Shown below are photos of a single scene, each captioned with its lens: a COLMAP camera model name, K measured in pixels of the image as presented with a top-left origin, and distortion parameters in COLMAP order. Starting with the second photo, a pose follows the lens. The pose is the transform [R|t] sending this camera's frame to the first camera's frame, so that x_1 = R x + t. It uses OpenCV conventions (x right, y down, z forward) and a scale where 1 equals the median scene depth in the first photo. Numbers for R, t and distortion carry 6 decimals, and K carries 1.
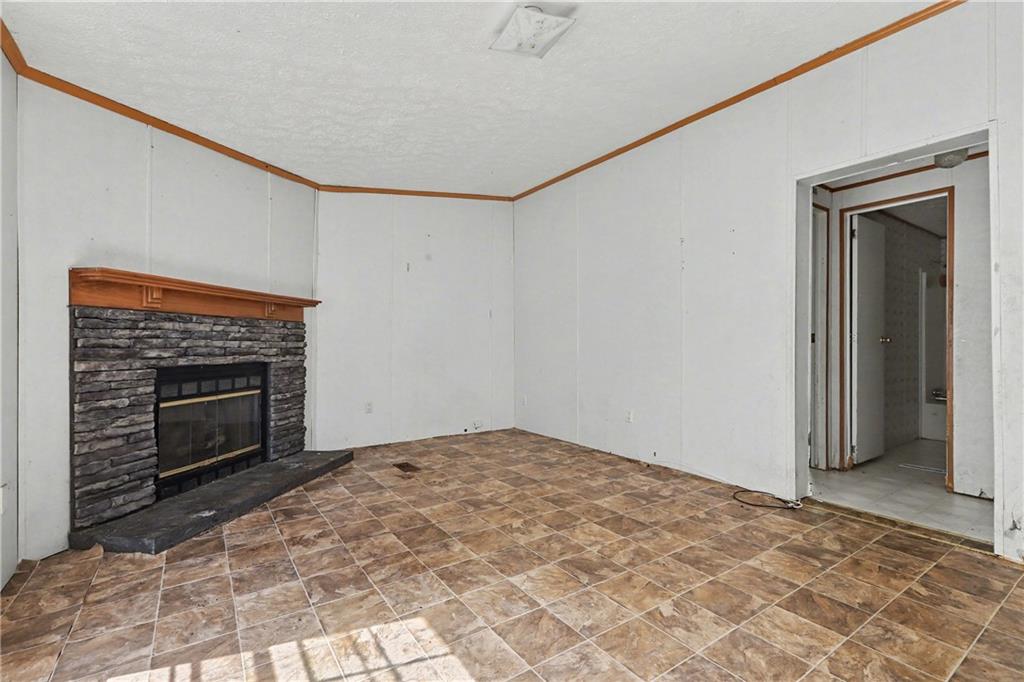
lens RADIAL K [[459.0, 0, 508.5], [0, 459.0, 341.4], [0, 0, 1]] dist [-0.004535, 0.000886]
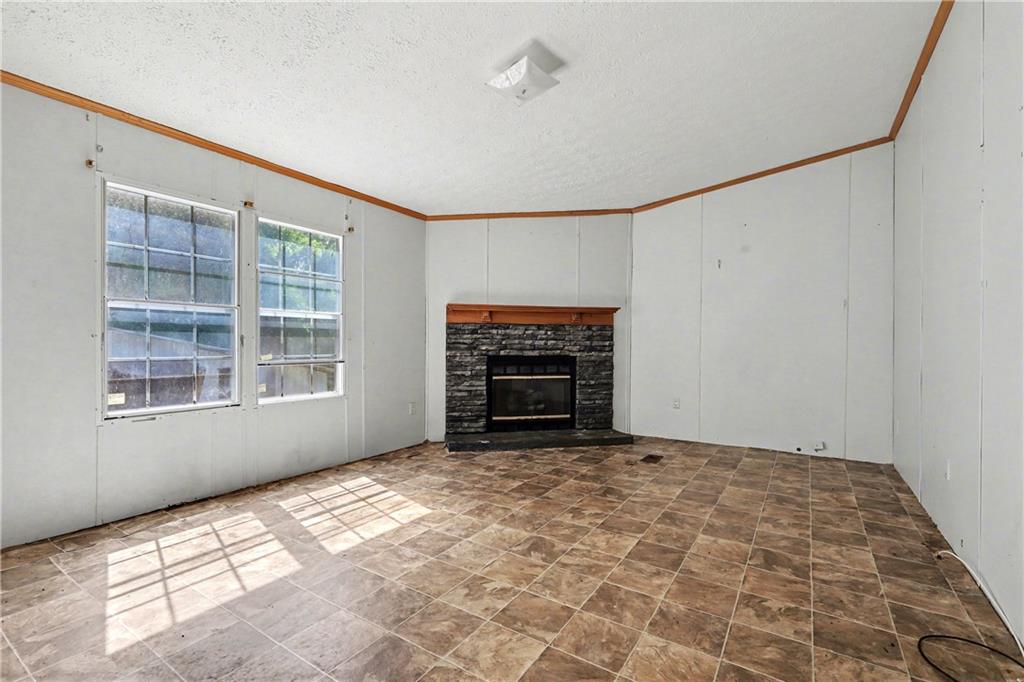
lens RADIAL K [[459.0, 0, 508.5], [0, 459.0, 342.5], [0, 0, 1]] dist [-0.004535, 0.000886]
pose [[0.385962, 0.003853, -0.922507, 0.888880], [-0.001172, 0.999993, 0.003687, -0.000007], [0.922514, -0.000342, 0.385963, 0.394998]]
